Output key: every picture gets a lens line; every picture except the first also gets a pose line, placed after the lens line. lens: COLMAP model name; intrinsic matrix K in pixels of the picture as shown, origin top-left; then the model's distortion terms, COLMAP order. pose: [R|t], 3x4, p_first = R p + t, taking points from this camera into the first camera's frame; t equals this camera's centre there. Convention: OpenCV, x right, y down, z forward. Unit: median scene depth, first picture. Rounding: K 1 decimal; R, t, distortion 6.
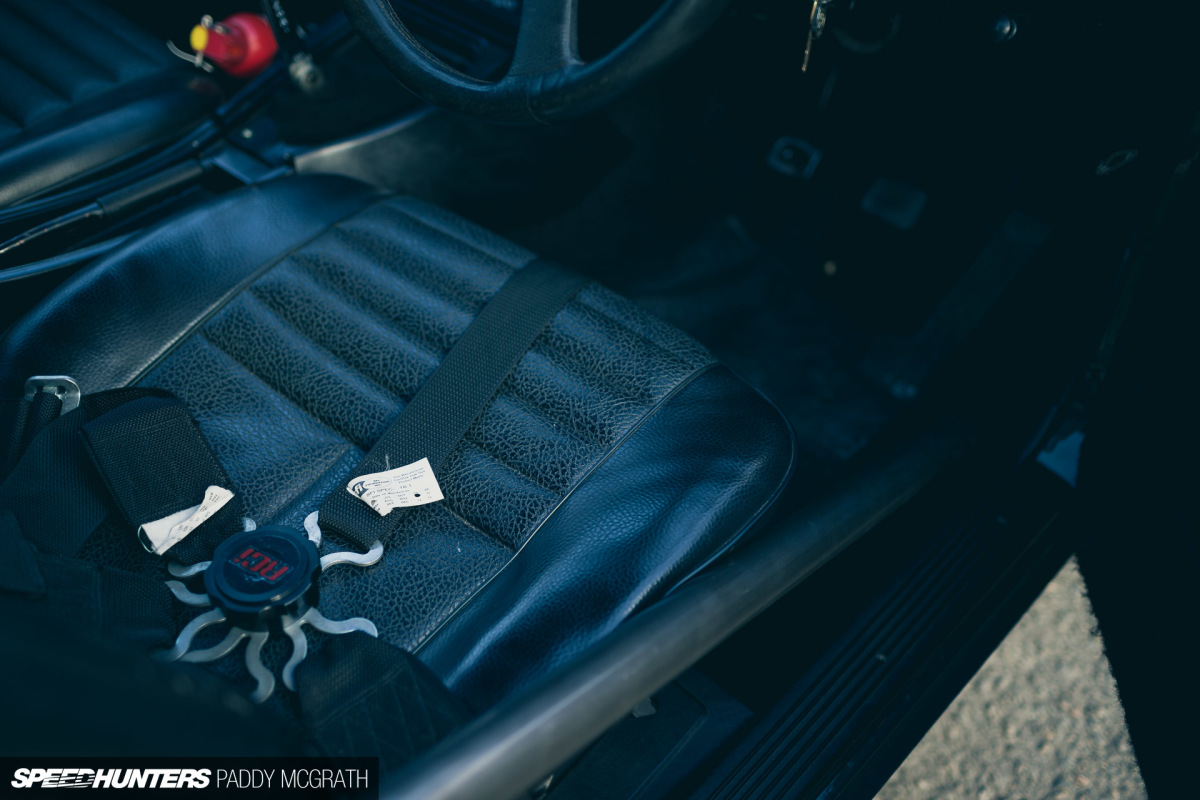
lens RADIAL K [[1134.9, 0, 600.0], [0, 1134.9, 400.0], [0, 0, 1]] dist [-0.000628, 0.002941]
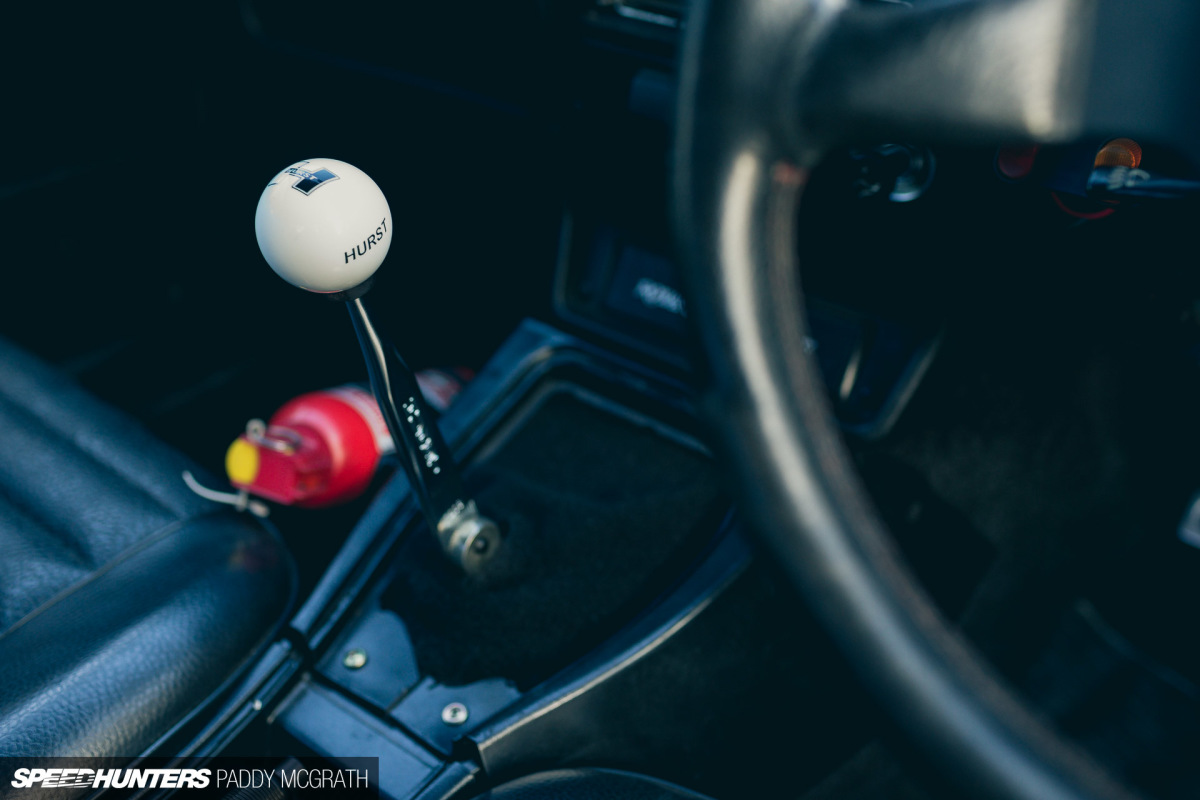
lens RADIAL K [[1134.9, 0, 600.0], [0, 1134.9, 400.0], [0, 0, 1]] dist [-0.000628, 0.002941]
pose [[0.996025, -0.080441, 0.038261, -0.206040], [0.084724, 0.988137, -0.128087, -0.266687], [-0.027503, 0.130819, 0.991025, 0.468456]]
